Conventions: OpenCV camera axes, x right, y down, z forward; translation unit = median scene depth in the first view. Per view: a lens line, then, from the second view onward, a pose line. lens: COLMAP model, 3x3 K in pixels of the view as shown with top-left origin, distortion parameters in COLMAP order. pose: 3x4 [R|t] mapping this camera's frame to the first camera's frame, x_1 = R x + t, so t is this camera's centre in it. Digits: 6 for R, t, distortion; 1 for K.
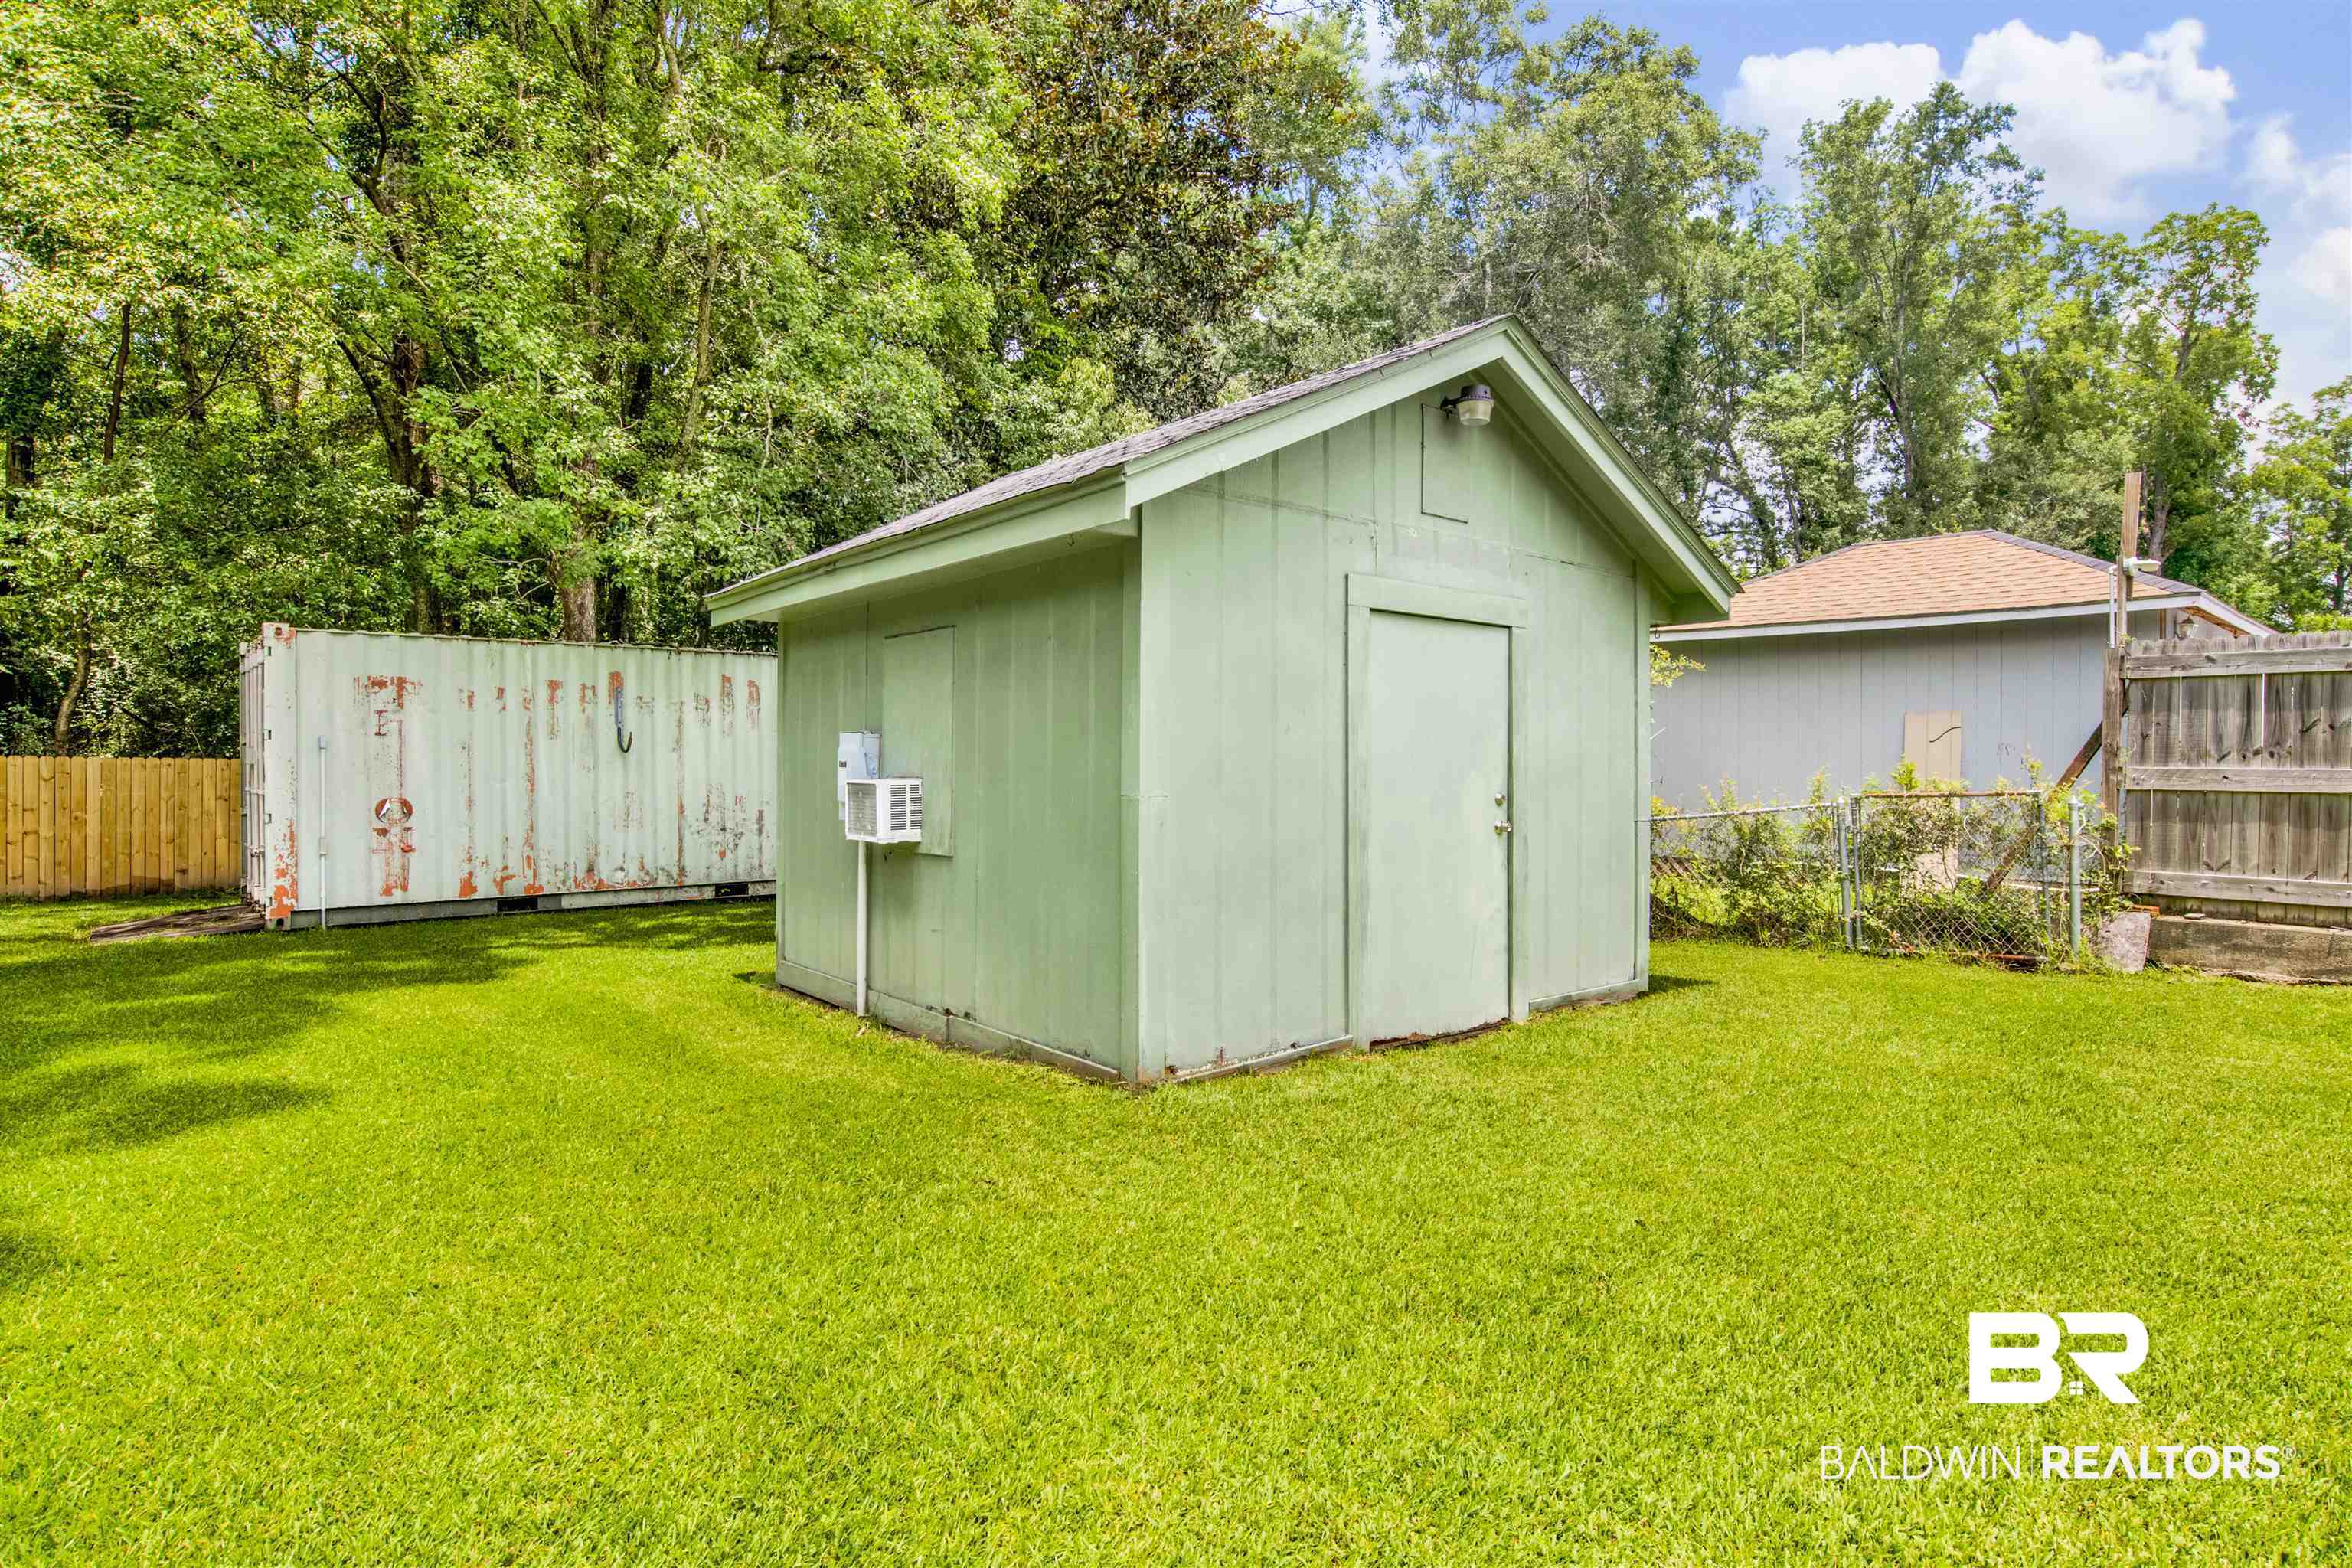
lens RADIAL K [[1164.6, 0, 1172.1], [0, 1164.6, 778.0], [0, 0, 1]] dist [0.000132, -0.000018]
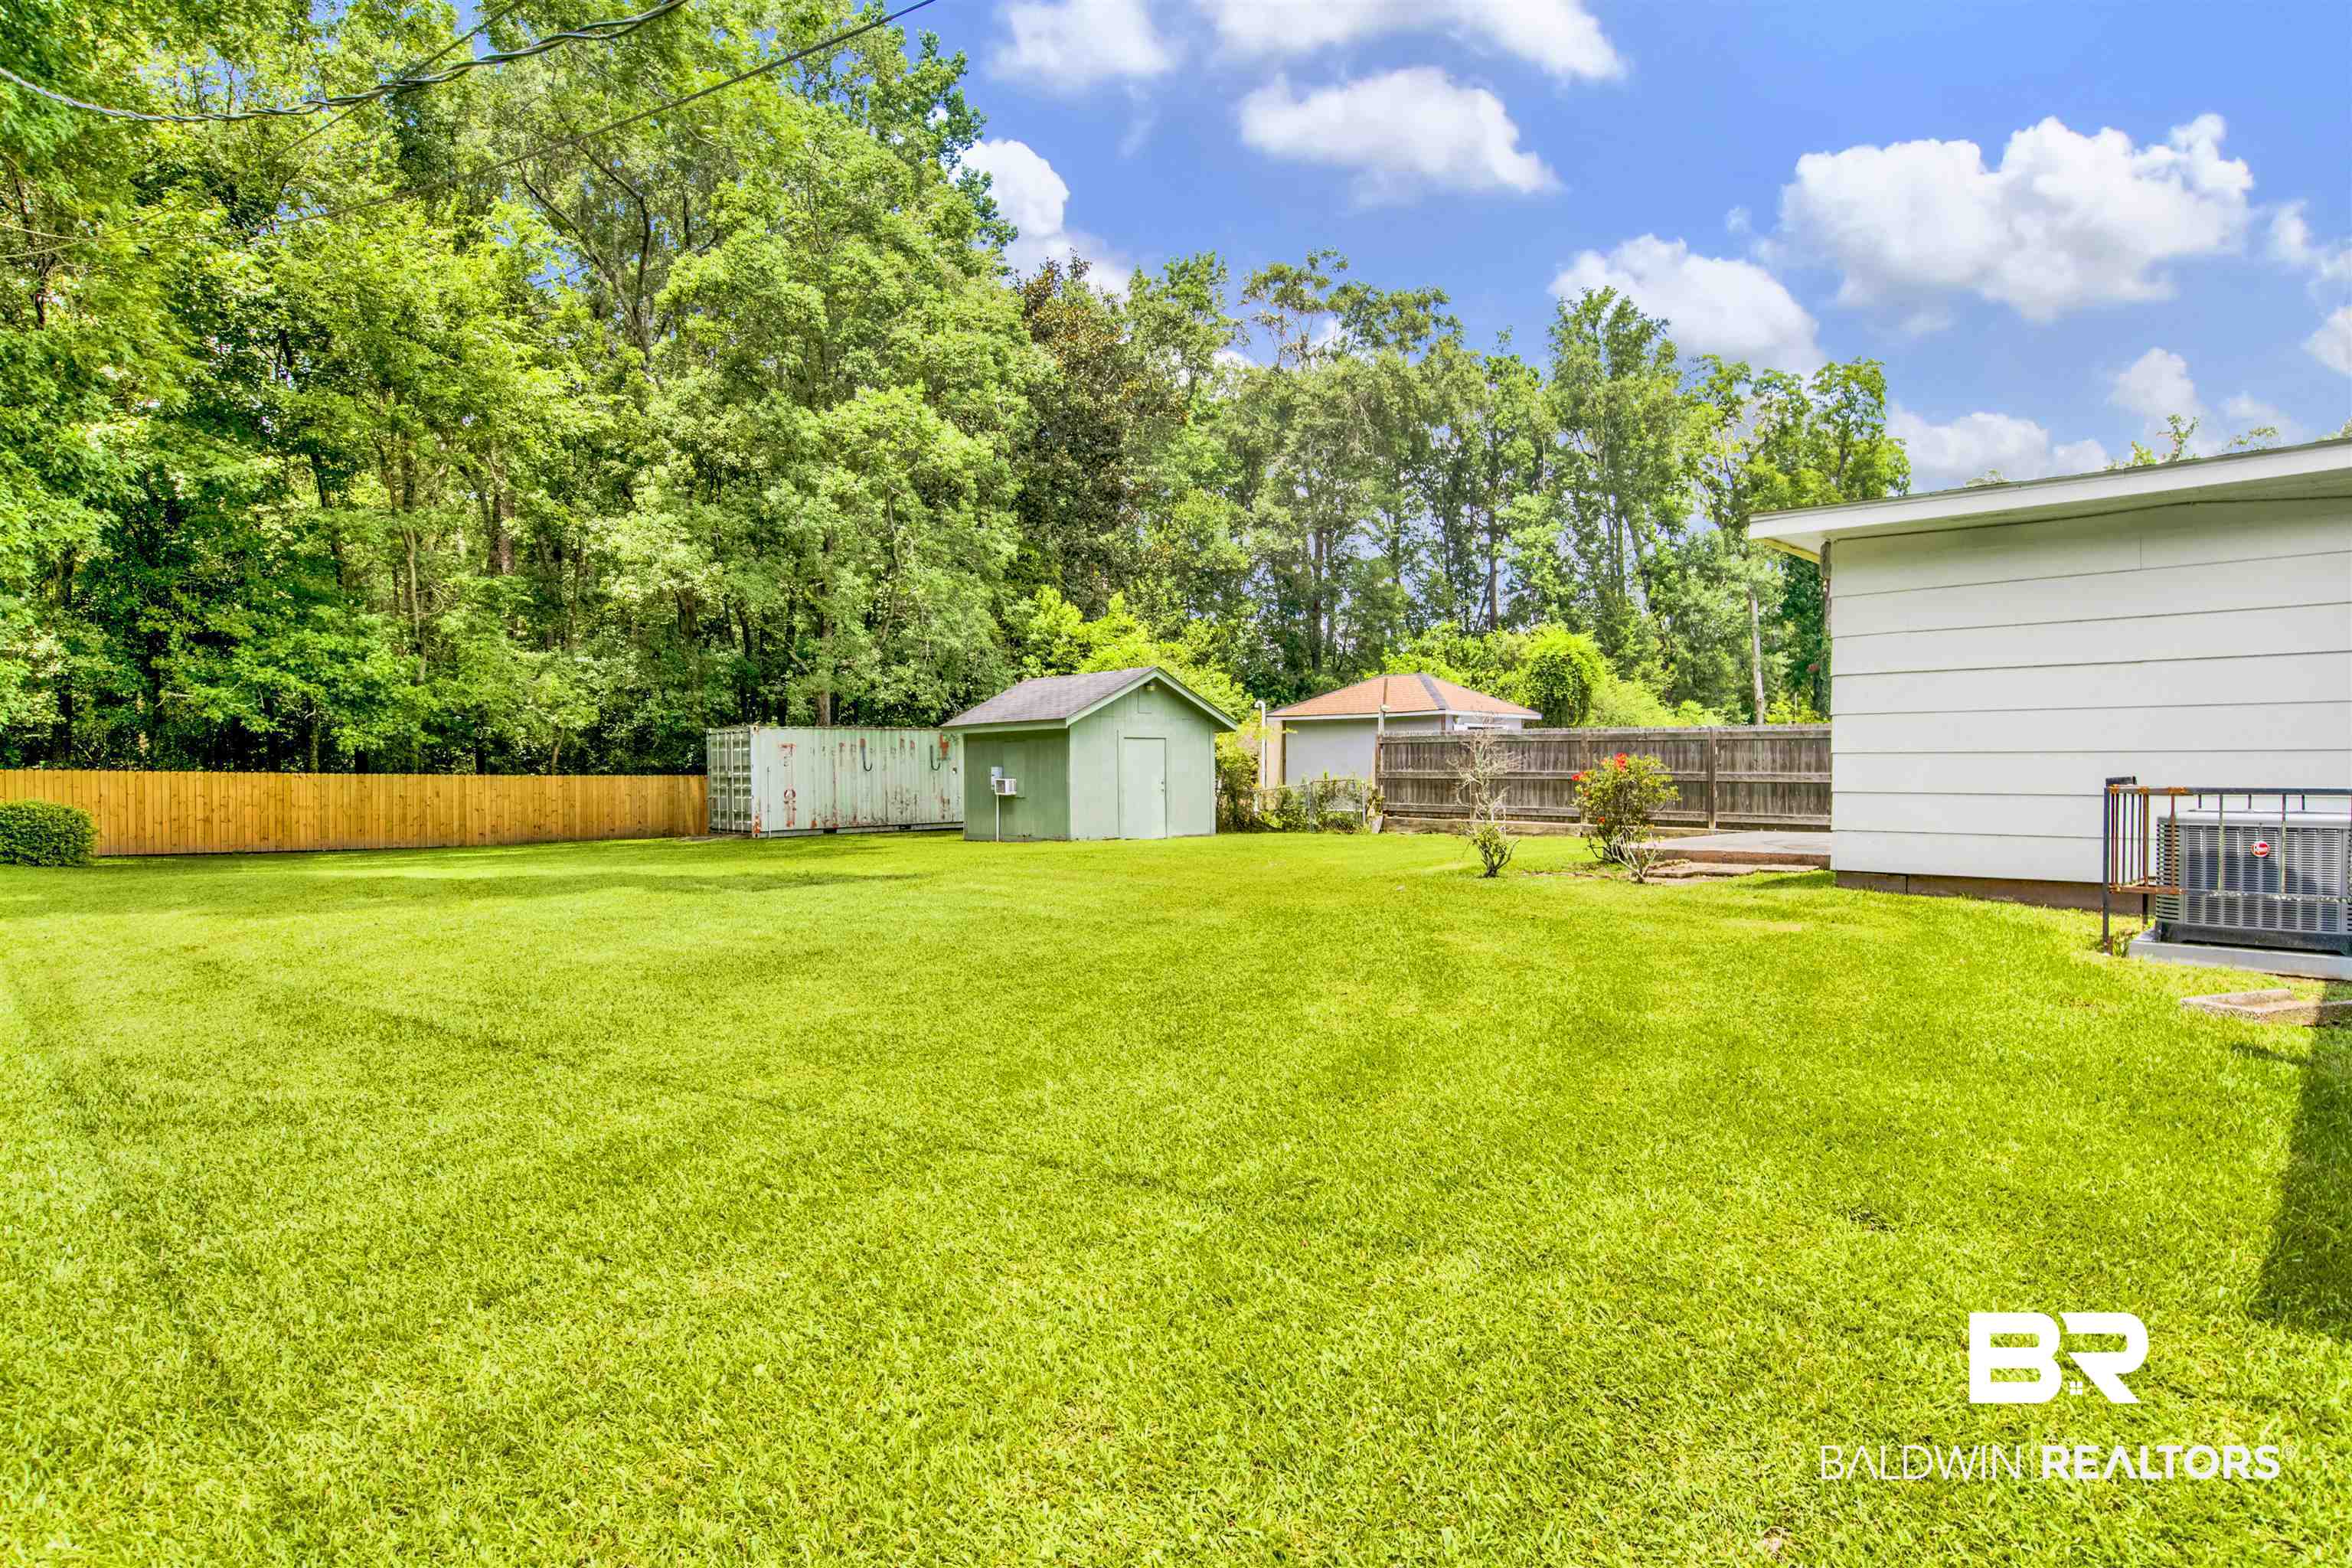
lens RADIAL K [[1244.1, 0, 1184.0], [0, 1244.1, 779.5], [0, 0, 1]] dist [-0.067157, 0.022698]
pose [[0.998585, -0.011965, 0.051818, 0.073123], [0.012124, 0.999923, -0.002749, 0.012434], [-0.051781, 0.003373, 0.998653, -1.746140]]
